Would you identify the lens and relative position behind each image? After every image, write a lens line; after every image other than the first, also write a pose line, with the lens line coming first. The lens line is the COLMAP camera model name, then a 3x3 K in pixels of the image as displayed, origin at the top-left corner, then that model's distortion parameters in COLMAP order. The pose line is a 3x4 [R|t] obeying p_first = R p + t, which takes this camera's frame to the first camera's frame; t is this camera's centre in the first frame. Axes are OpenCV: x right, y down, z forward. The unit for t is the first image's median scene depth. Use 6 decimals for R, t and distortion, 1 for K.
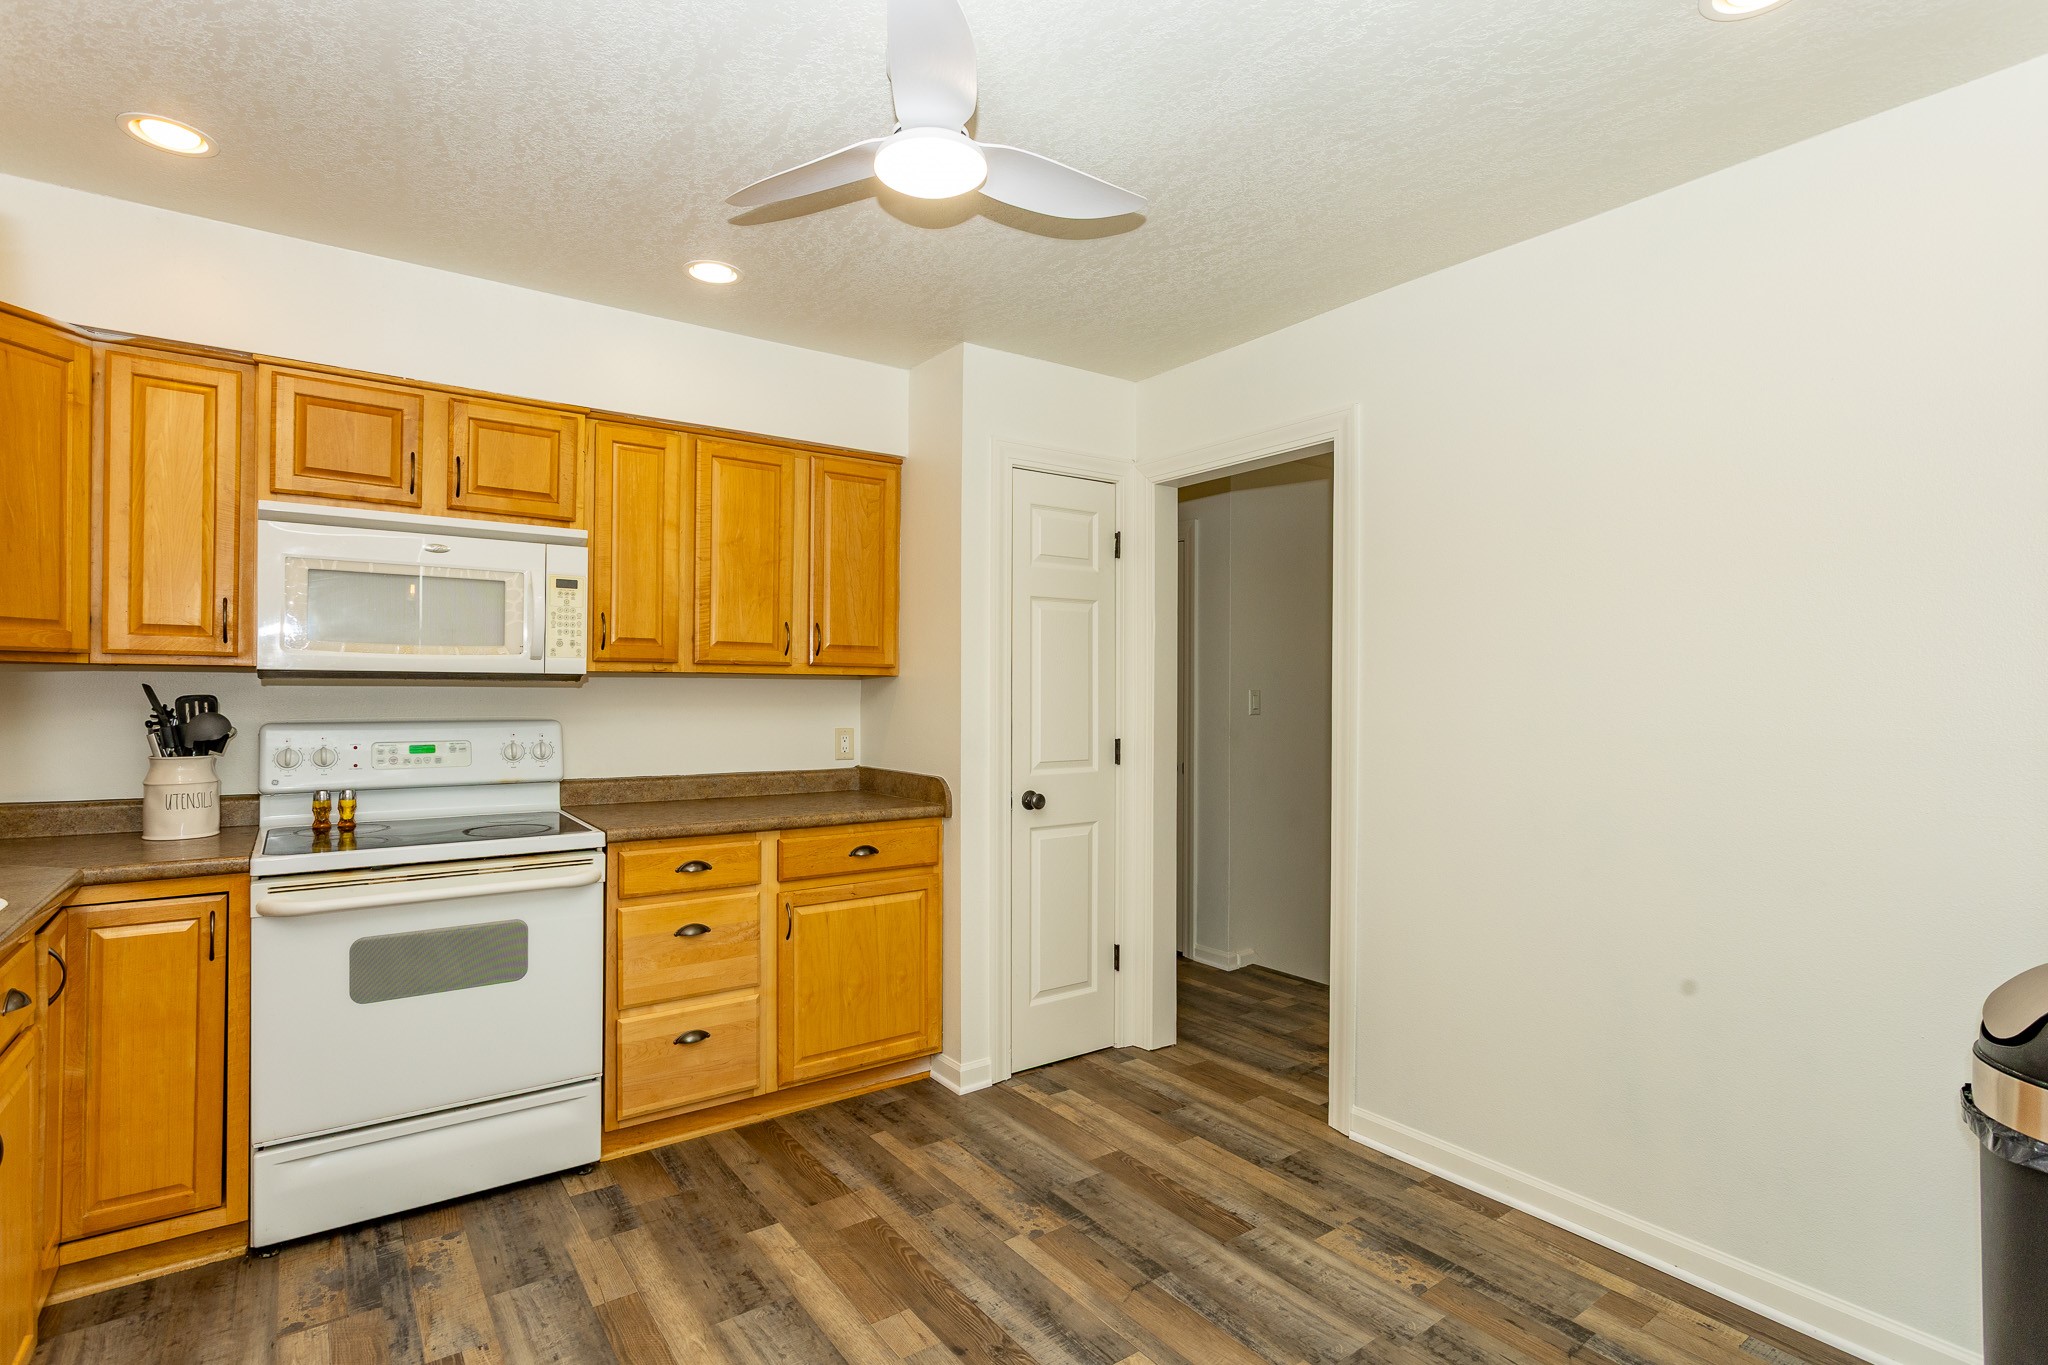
lens RADIAL K [[997.9, 0, 1021.8], [0, 997.9, 690.8], [0, 0, 1]] dist [-0.010532, 0.004040]
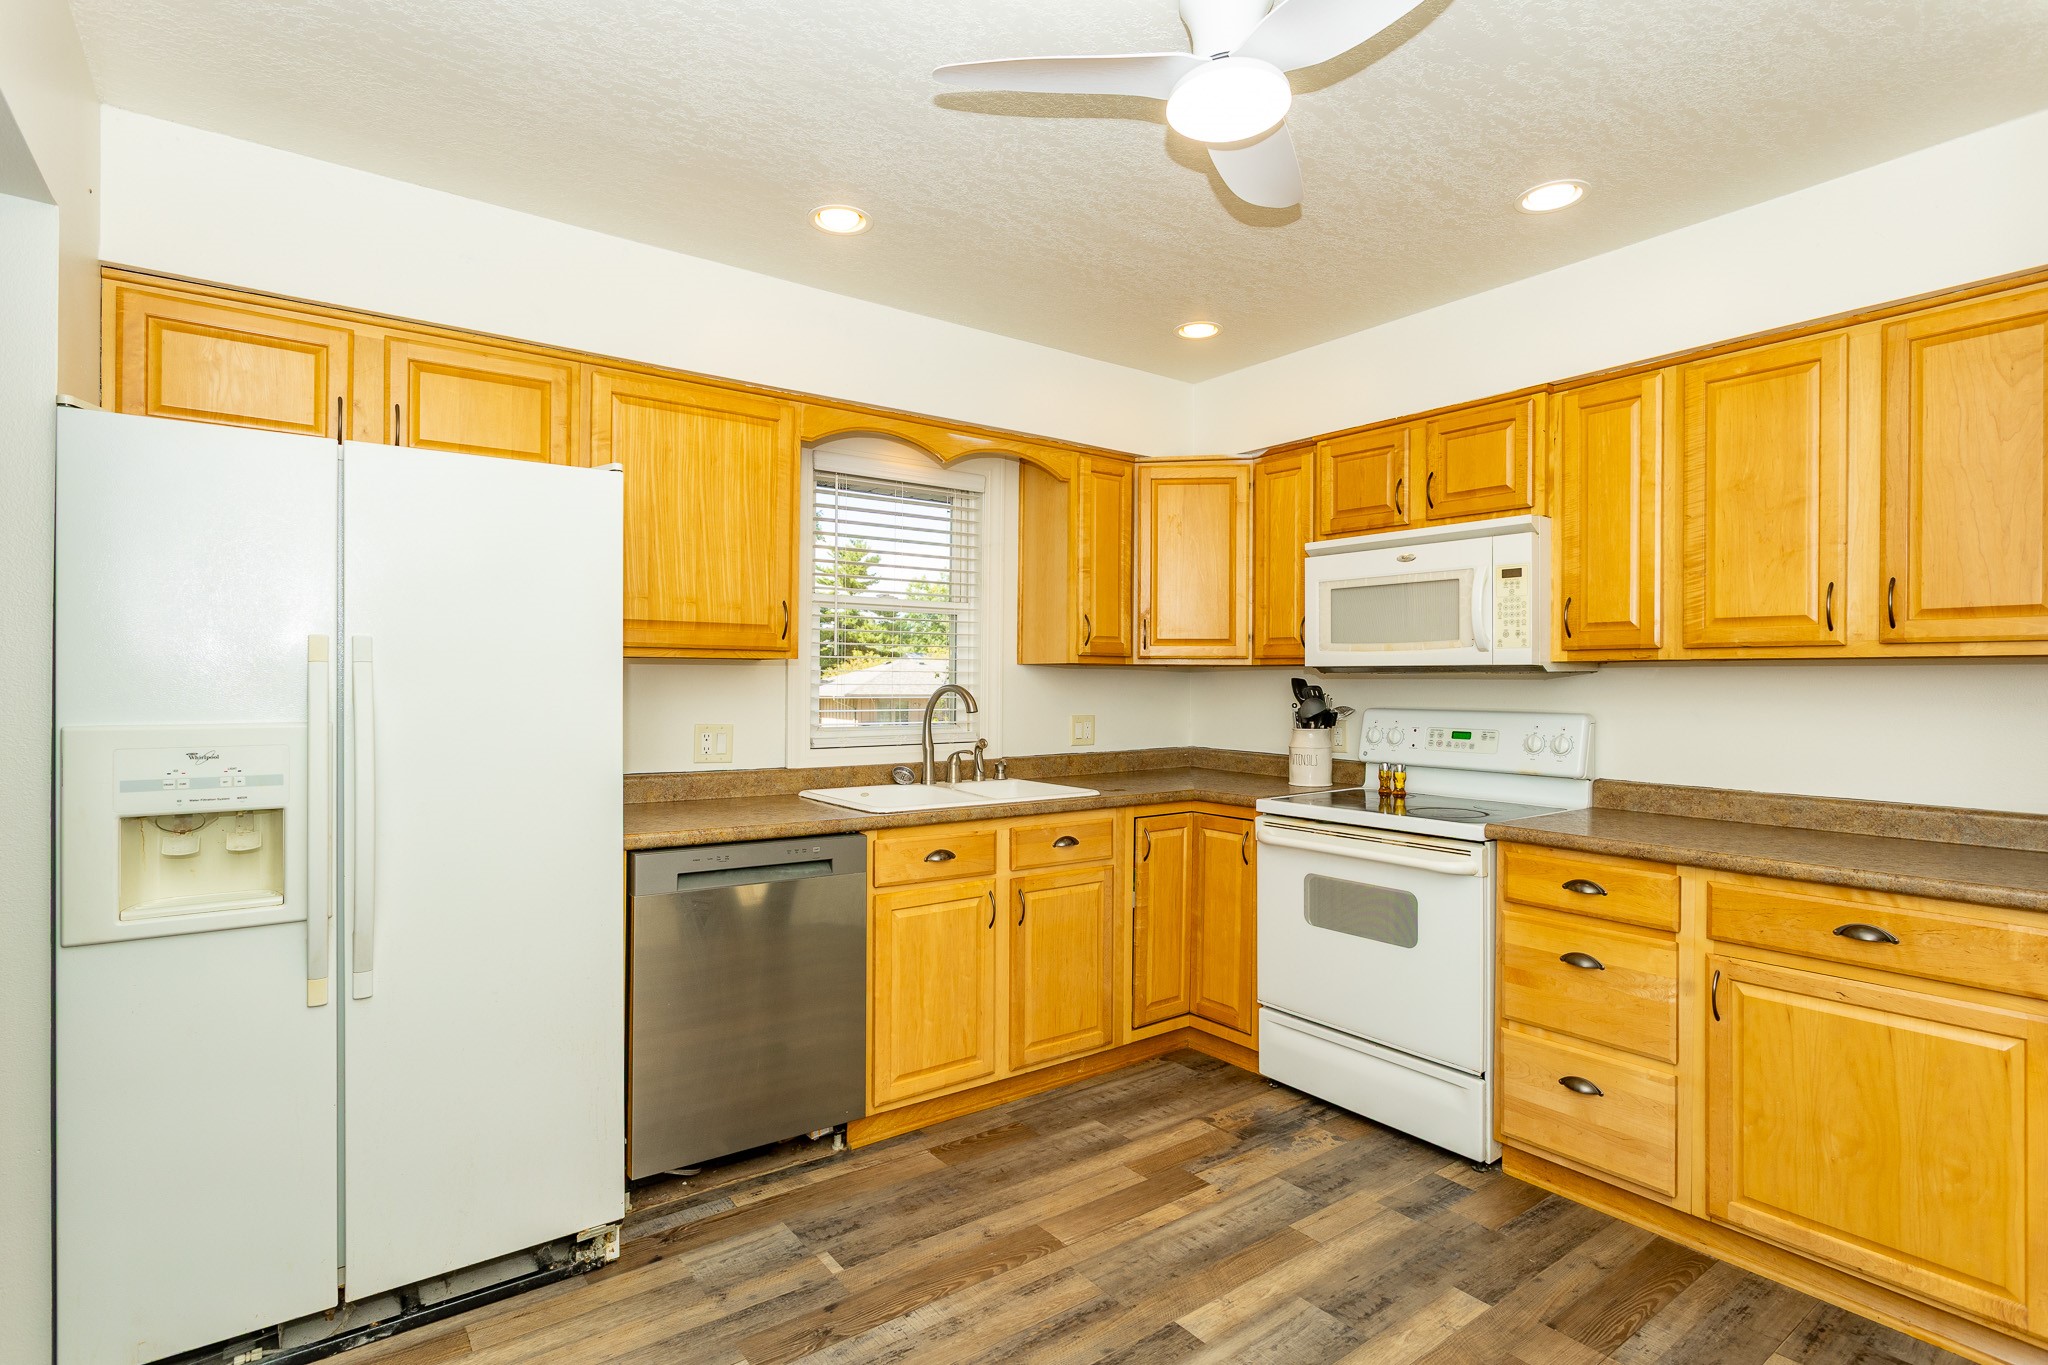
lens RADIAL K [[997.9, 0, 1019.1], [0, 997.9, 678.5], [0, 0, 1]] dist [-0.010532, 0.004040]
pose [[0.007842, -0.008820, -0.999930, 0.545327], [-0.004434, 0.999951, -0.008855, 0.007711], [0.999959, 0.004503, 0.007802, 0.530321]]
